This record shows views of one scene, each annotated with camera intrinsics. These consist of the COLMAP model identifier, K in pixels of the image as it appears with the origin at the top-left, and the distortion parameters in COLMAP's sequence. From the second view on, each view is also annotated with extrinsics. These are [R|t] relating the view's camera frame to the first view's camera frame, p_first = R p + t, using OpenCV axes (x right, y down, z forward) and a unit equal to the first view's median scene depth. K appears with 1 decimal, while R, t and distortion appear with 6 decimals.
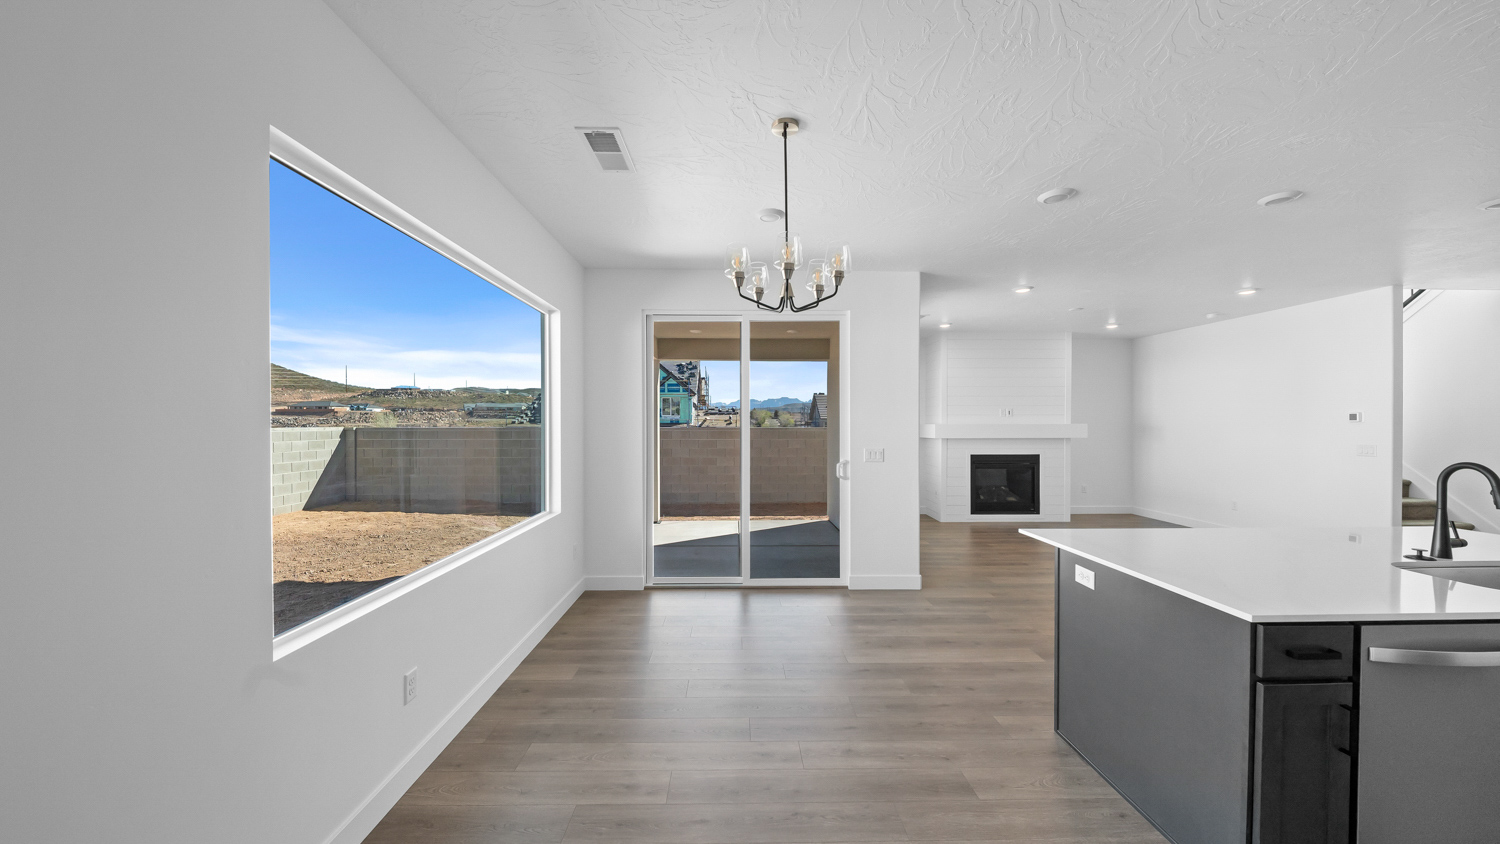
lens RADIAL K [[518.9, 0, 744.5], [0, 518.9, 422.3], [0, 0, 1]] dist [0.007937, -0.008147]
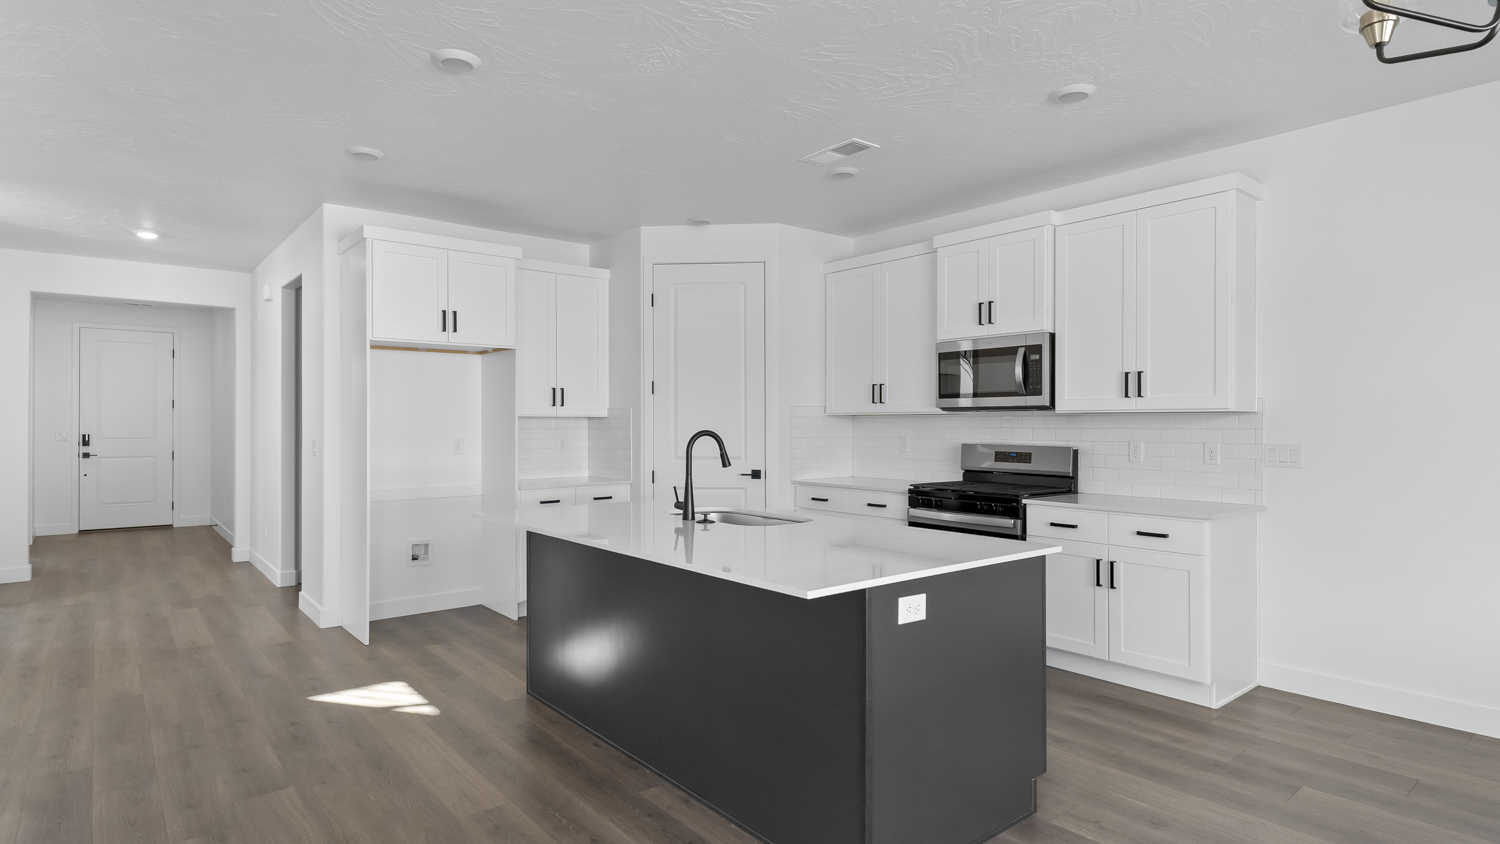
lens RADIAL K [[790.0, 0, 739.5], [0, 790.0, 419.7], [0, 0, 1]] dist [0.006920, -0.006966]
pose [[-0.612396, 0.005697, 0.790530, -0.003180], [-0.001515, 0.999964, -0.008380, 0.018718], [-0.790550, -0.006330, -0.612365, 0.523984]]
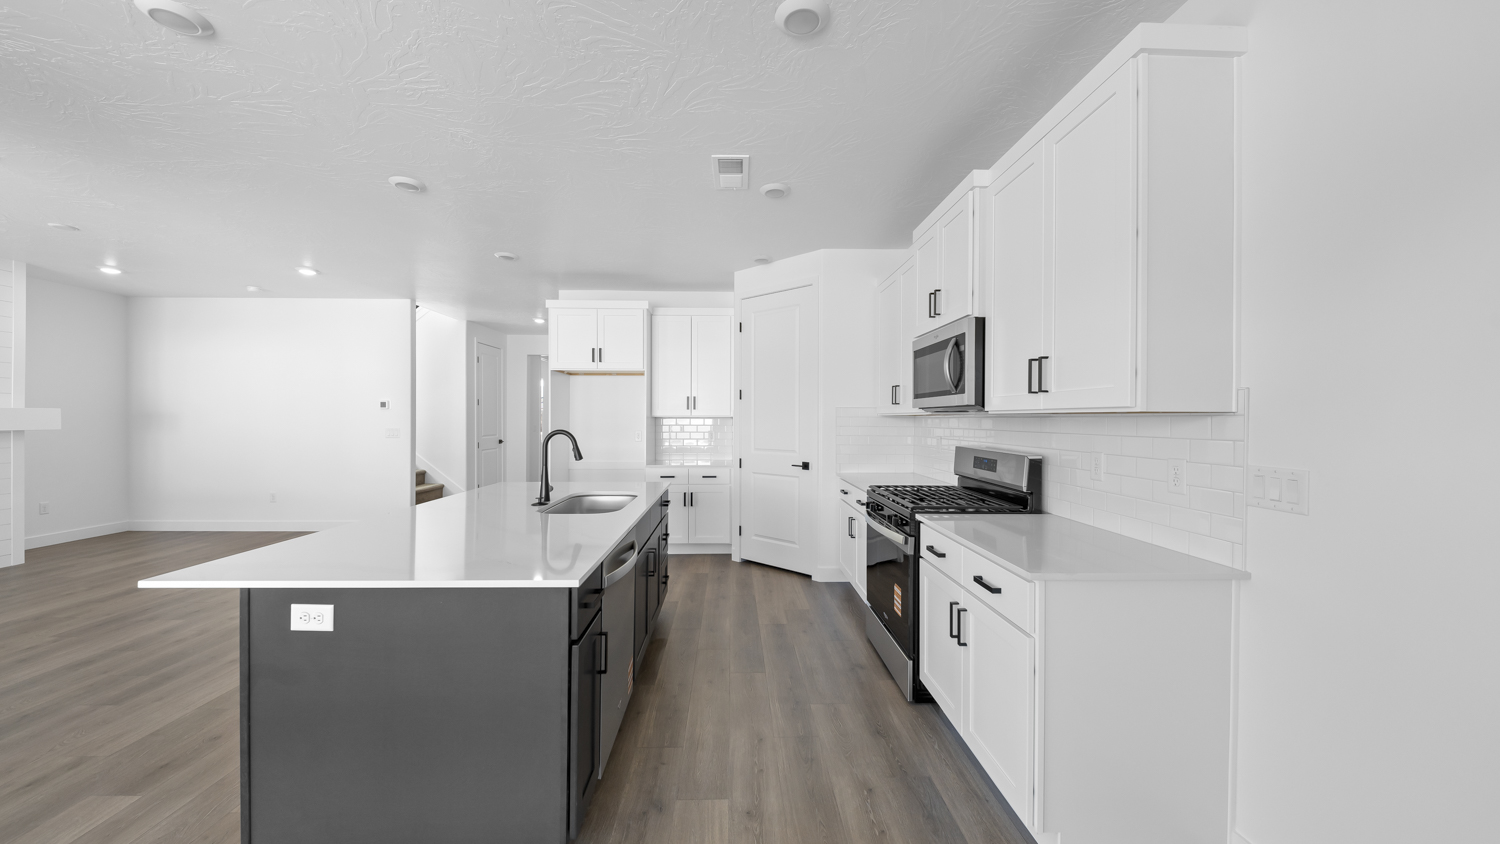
lens RADIAL K [[520.9, 0, 743.3], [0, 520.9, 418.9], [0, 0, 1]] dist [0.005599, -0.005254]
pose [[-0.006359, -0.000235, 0.999980, -0.003498], [-0.004559, 0.999990, 0.000206, 0.012230], [-0.999969, -0.004558, -0.006360, 0.133858]]
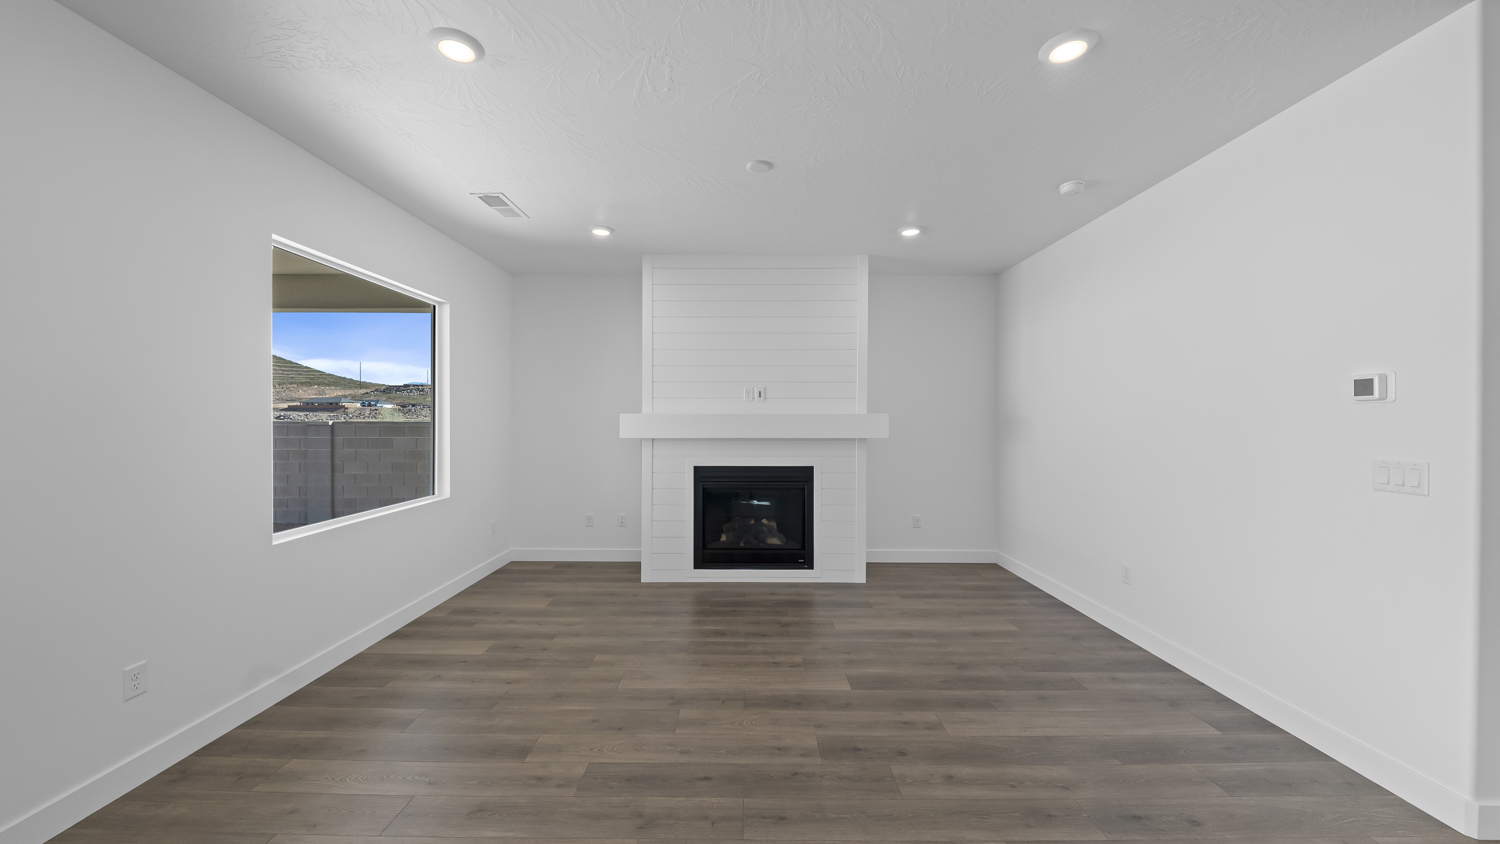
lens RADIAL K [[518.9, 0, 744.5], [0, 518.9, 422.3], [0, 0, 1]] dist [0.007937, -0.008147]
pose [[0.999578, 0.000917, -0.029030, 0.507704], [-0.000722, 0.999977, 0.006726, 0.009005], [0.029035, -0.006703, 0.999556, 0.420294]]
